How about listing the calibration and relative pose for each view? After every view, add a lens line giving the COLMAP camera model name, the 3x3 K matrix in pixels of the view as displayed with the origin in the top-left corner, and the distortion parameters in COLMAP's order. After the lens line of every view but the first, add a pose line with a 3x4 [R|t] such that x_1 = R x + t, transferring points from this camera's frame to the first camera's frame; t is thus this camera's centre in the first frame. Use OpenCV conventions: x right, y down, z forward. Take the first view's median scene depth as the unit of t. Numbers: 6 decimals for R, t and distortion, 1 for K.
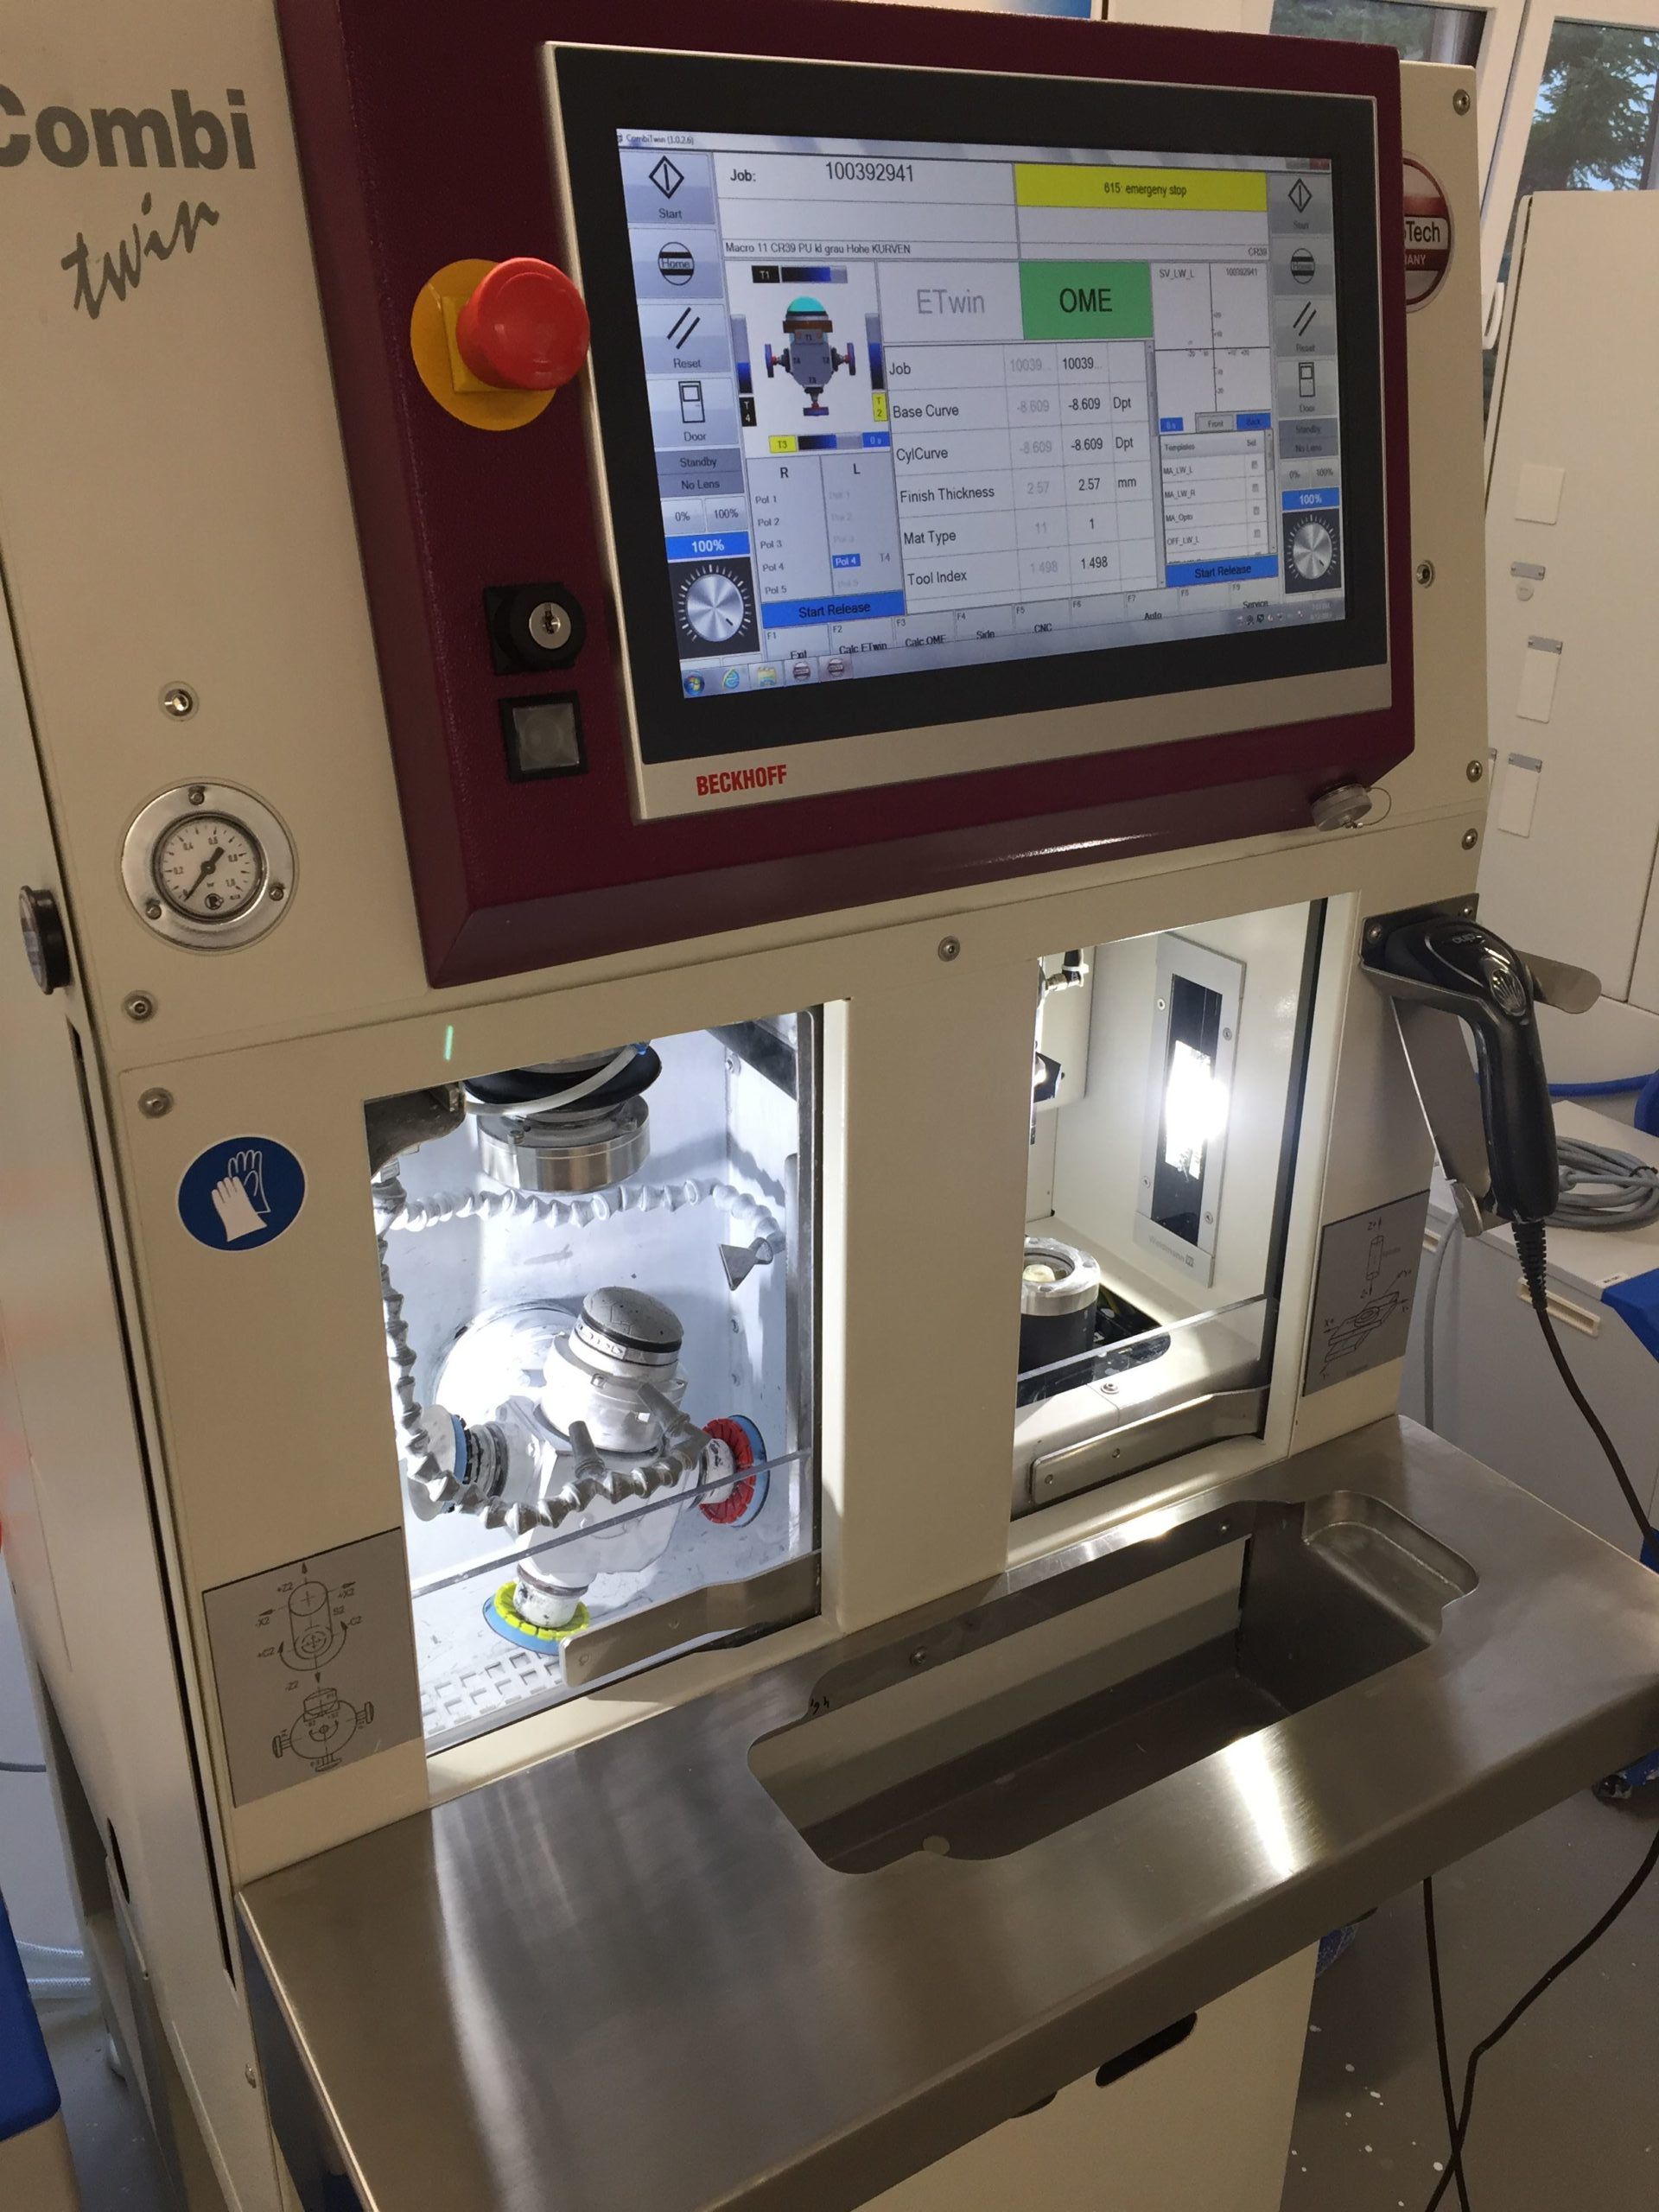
lens RADIAL K [[1901.6, 0, 830.1], [0, 1901.6, 1108.8], [0, 0, 1]] dist [0.083543, 0.002476]
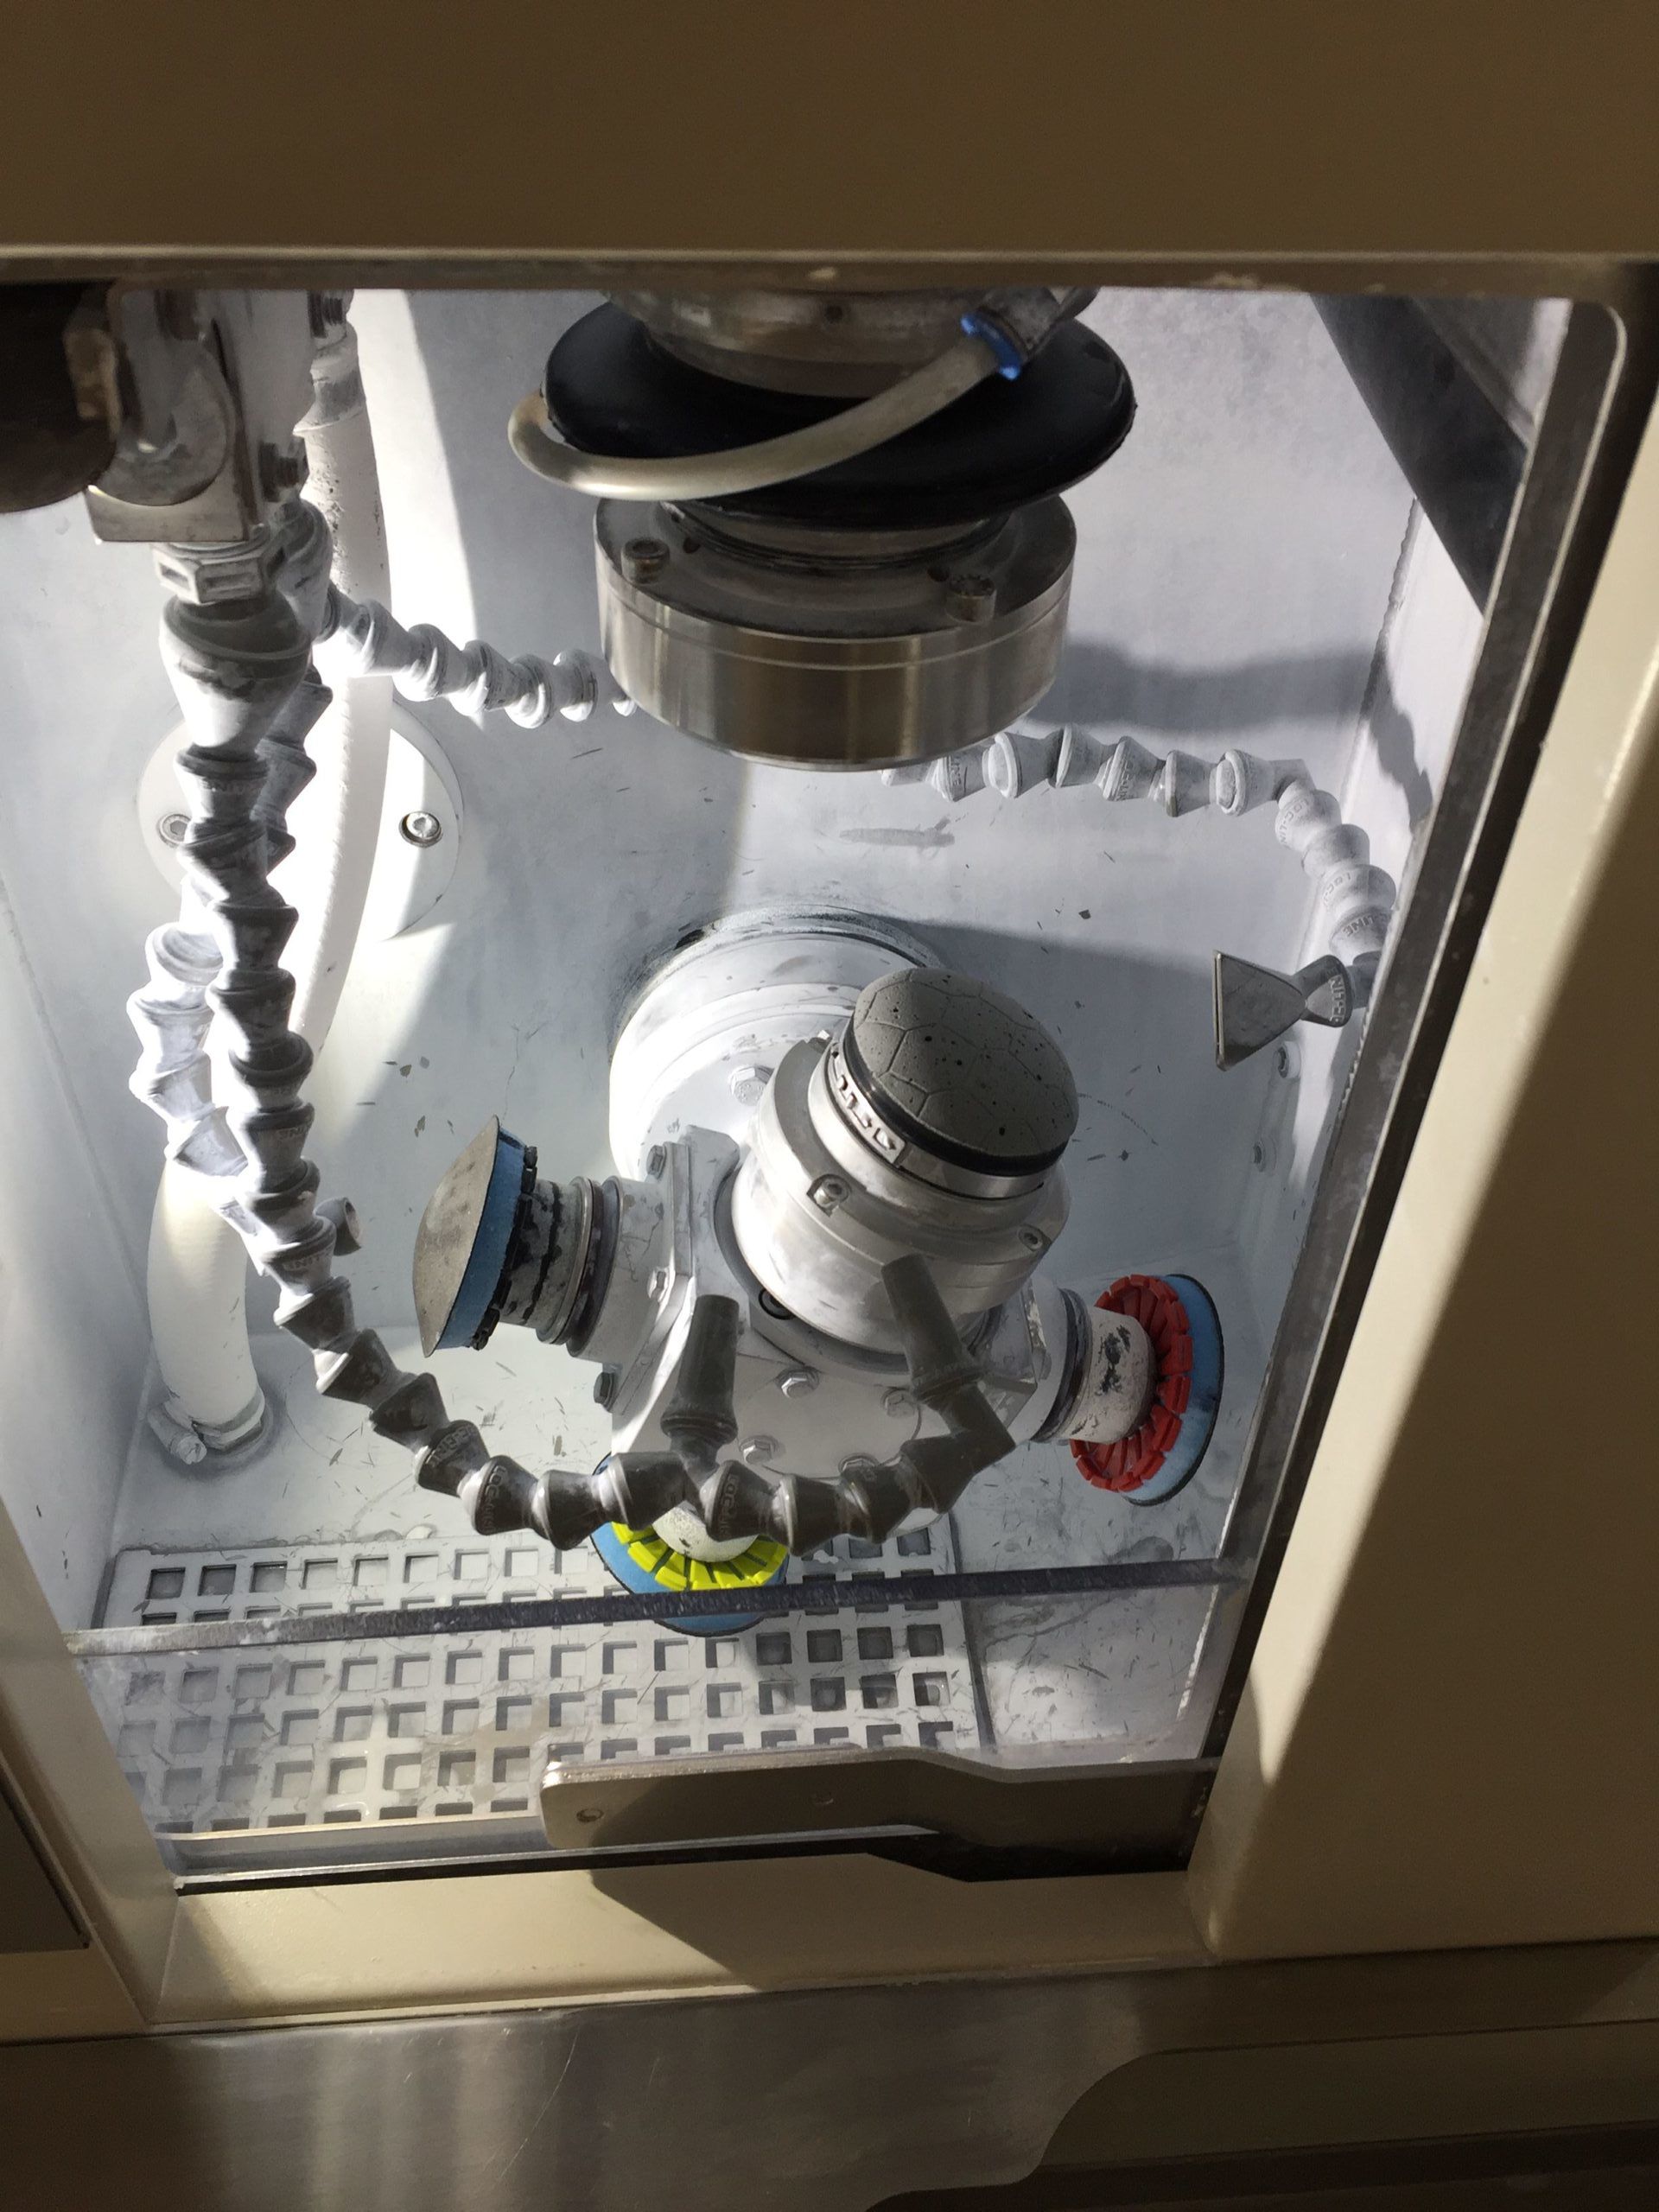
lens RADIAL K [[1901.6, 0, 833.0], [0, 1901.6, 1098.9], [0, 0, 1]] dist [0.083543, 0.002476]
pose [[0.886827, 0.323254, -0.330217, 0.010836], [-0.204402, 0.915298, 0.347058, -0.020676], [0.414435, -0.240283, 0.877785, 0.592070]]
